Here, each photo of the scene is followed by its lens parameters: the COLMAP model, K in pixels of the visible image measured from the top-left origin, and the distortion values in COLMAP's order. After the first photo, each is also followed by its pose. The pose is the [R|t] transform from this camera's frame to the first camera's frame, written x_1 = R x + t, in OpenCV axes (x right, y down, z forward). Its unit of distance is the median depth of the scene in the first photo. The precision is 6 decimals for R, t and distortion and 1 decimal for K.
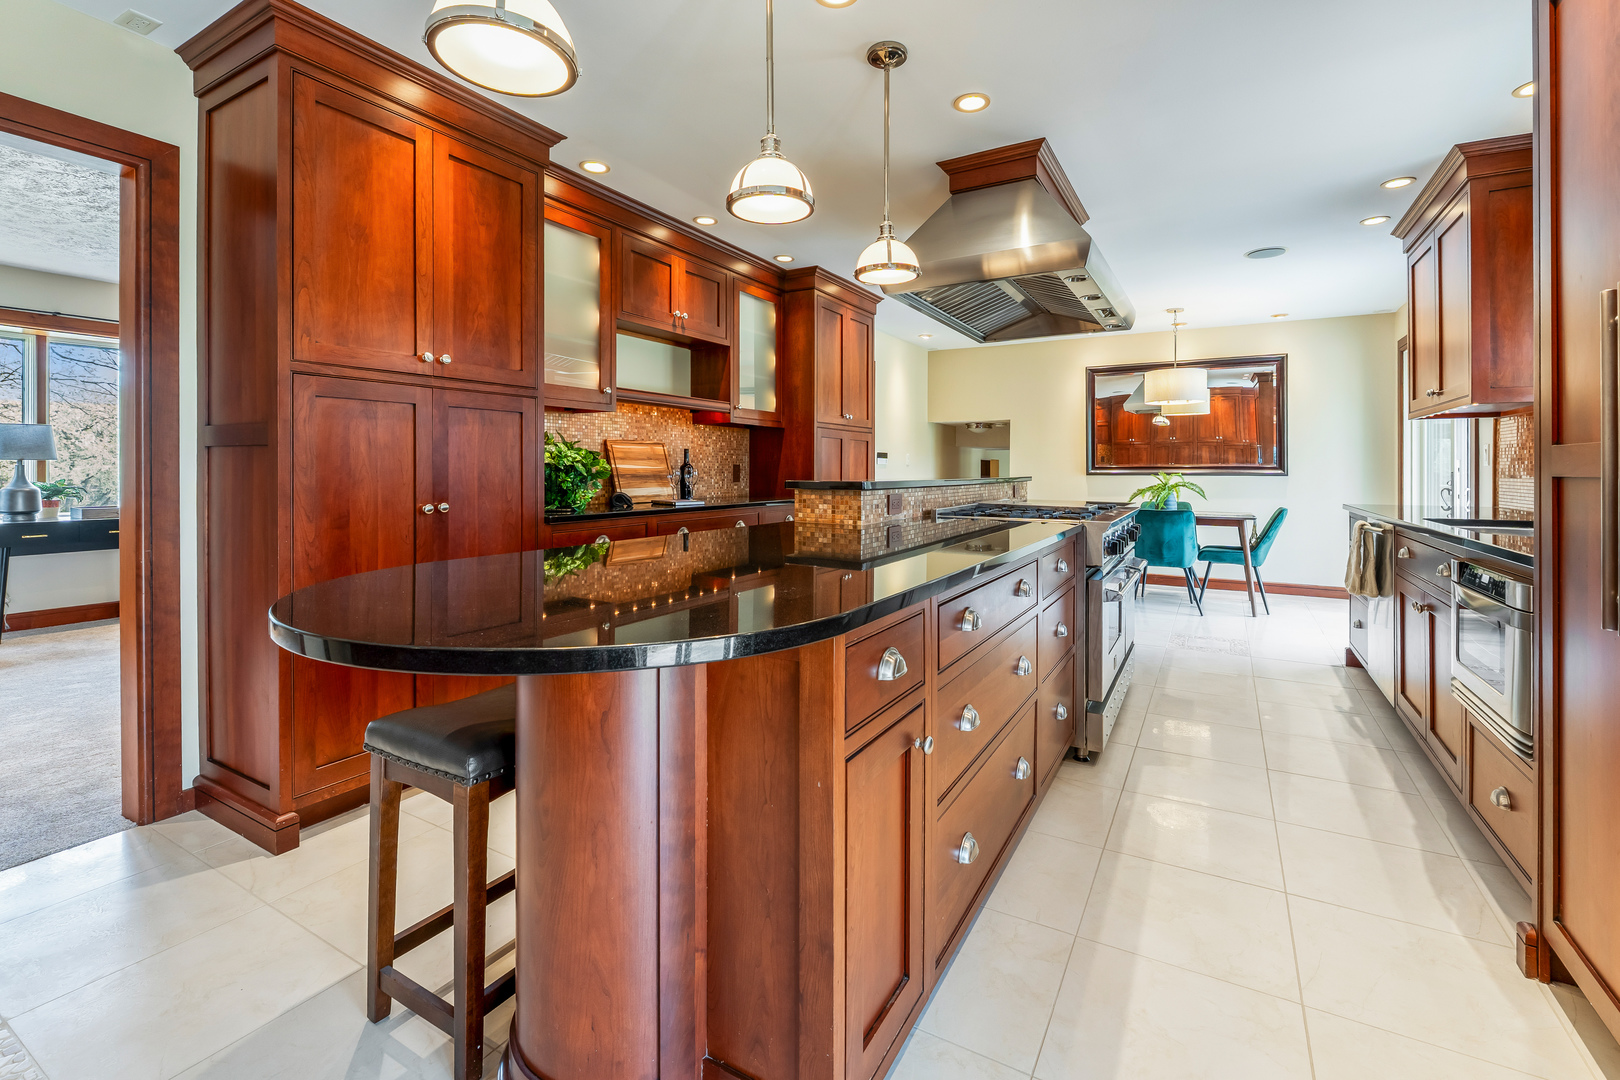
lens RADIAL K [[716.2, 0, 816.0], [0, 716.2, 471.5], [0, 0, 1]] dist [-0.003197, -0.000394]
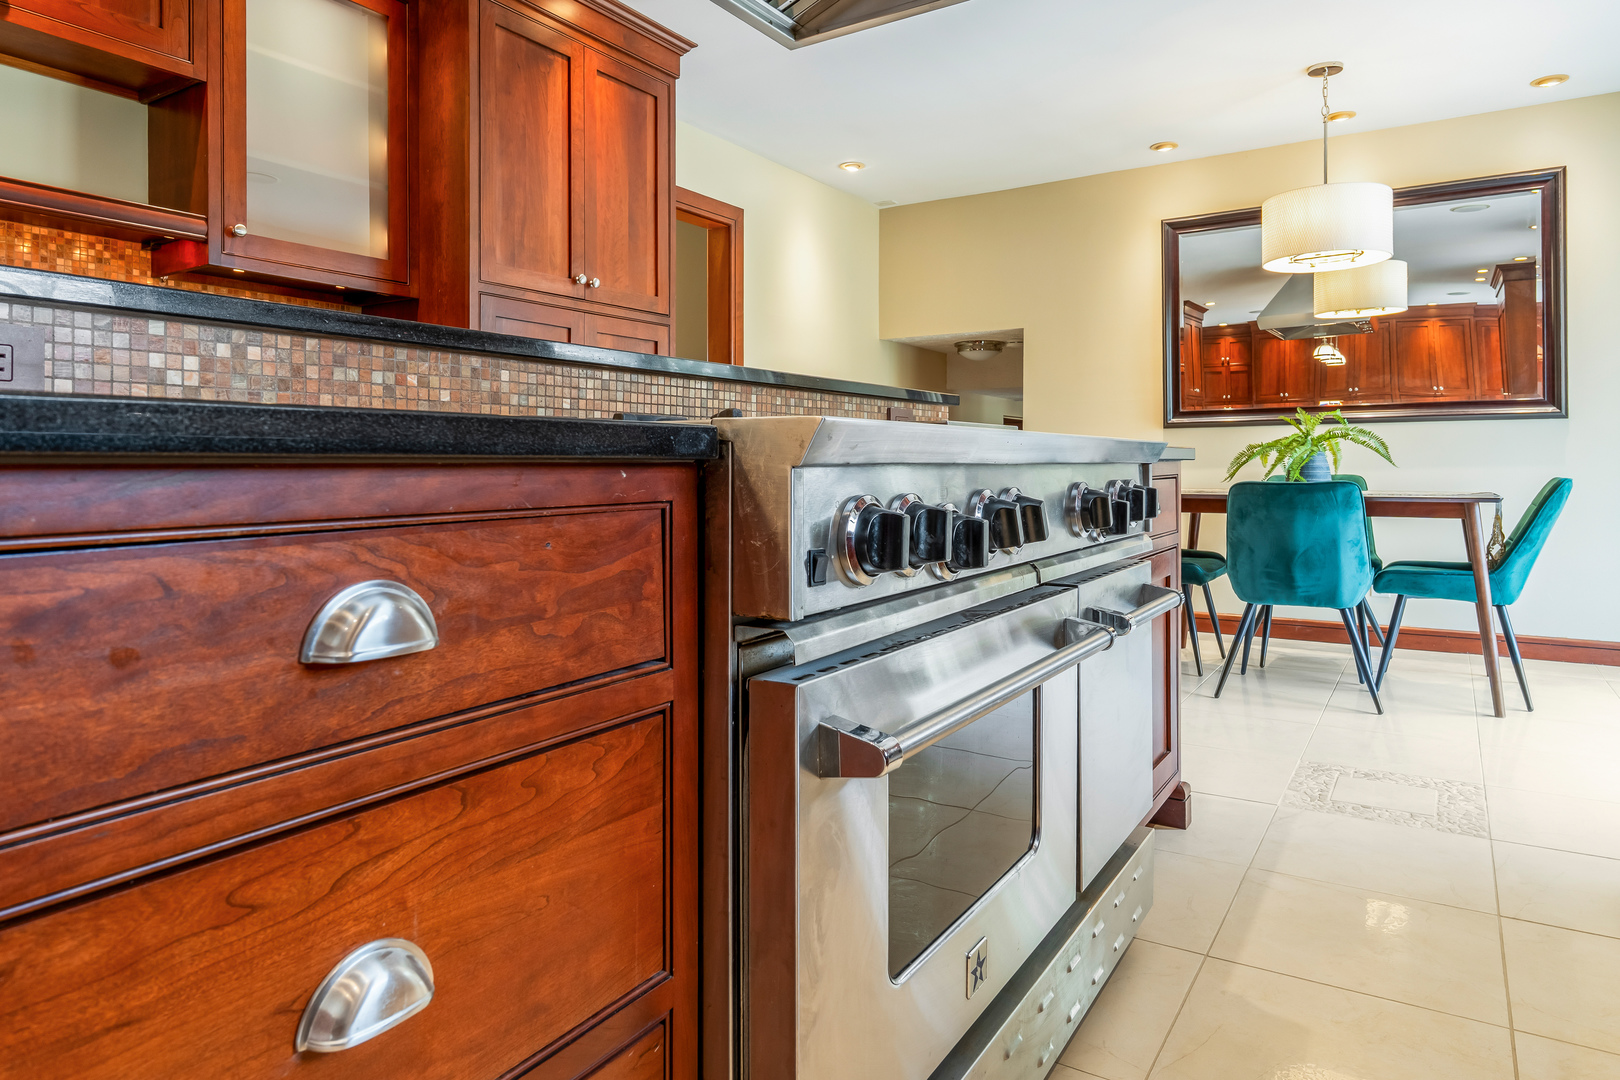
lens RADIAL K [[995.1, 0, 815.8], [0, 995.1, 469.2], [0, 0, 1]] dist [0.001565, -0.000367]
pose [[0.998859, -0.006511, -0.047308, 0.195094], [0.006661, 0.999973, 0.003006, 0.038709], [0.047287, -0.003318, 0.998876, 0.322952]]
